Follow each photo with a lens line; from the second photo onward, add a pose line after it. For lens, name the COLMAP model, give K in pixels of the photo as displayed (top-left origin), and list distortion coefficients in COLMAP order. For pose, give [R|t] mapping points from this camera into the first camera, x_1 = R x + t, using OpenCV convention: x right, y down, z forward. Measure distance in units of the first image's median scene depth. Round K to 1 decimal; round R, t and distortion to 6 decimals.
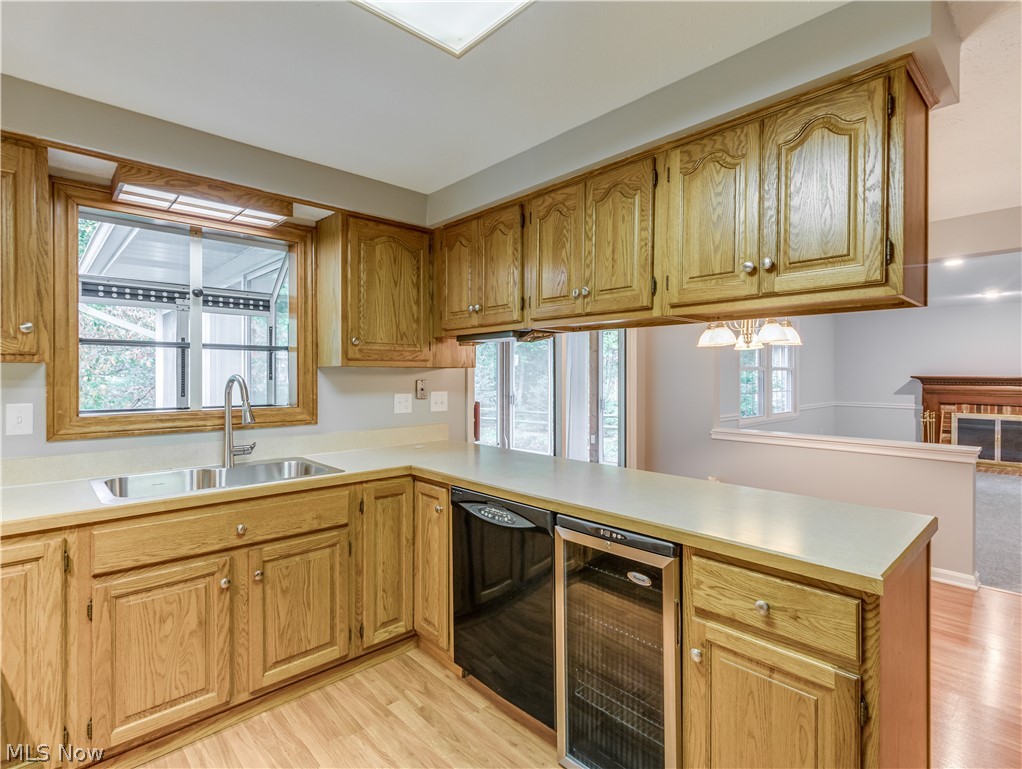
lens RADIAL K [[520.2, 0, 514.4], [0, 520.2, 379.0], [0, 0, 1]] dist [0.003442, -0.000919]
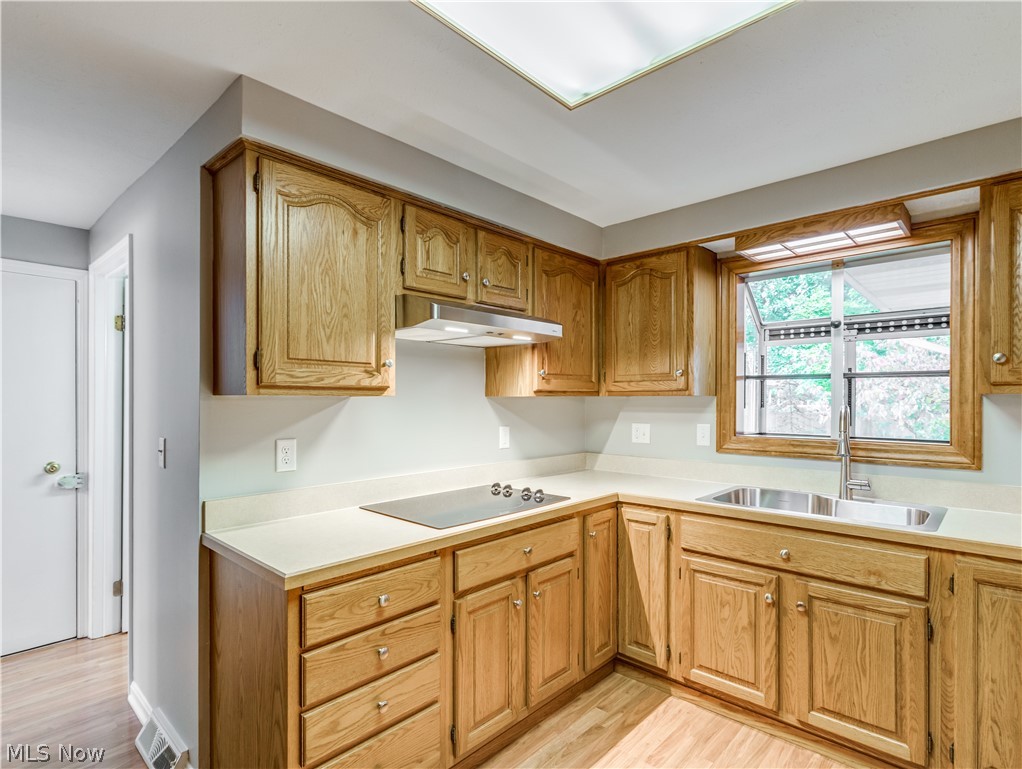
lens RADIAL K [[520.2, 0, 512.3], [0, 520.2, 405.4], [0, 0, 1]] dist [0.003442, -0.000919]
pose [[0.071326, 0.007478, -0.997425, 0.440279], [-0.010921, 0.999918, 0.006715, -0.007598], [0.997393, 0.010414, 0.071402, 0.358072]]
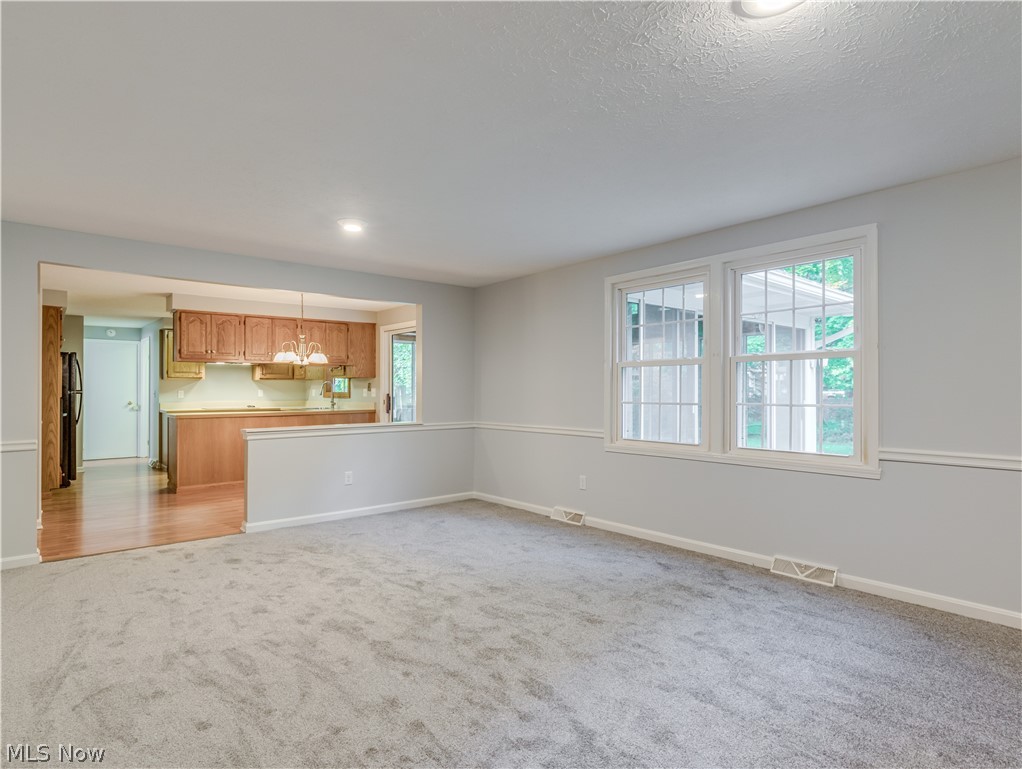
lens RADIAL K [[560.8, 0, 520.0], [0, 560.8, 387.3], [0, 0, 1]] dist [-0.003545, -0.001380]
pose [[-0.043920, -0.005406, -0.999020, 1.331628], [-0.006962, 0.999963, -0.005105, 0.007748], [0.999011, 0.006731, -0.043956, 1.039137]]
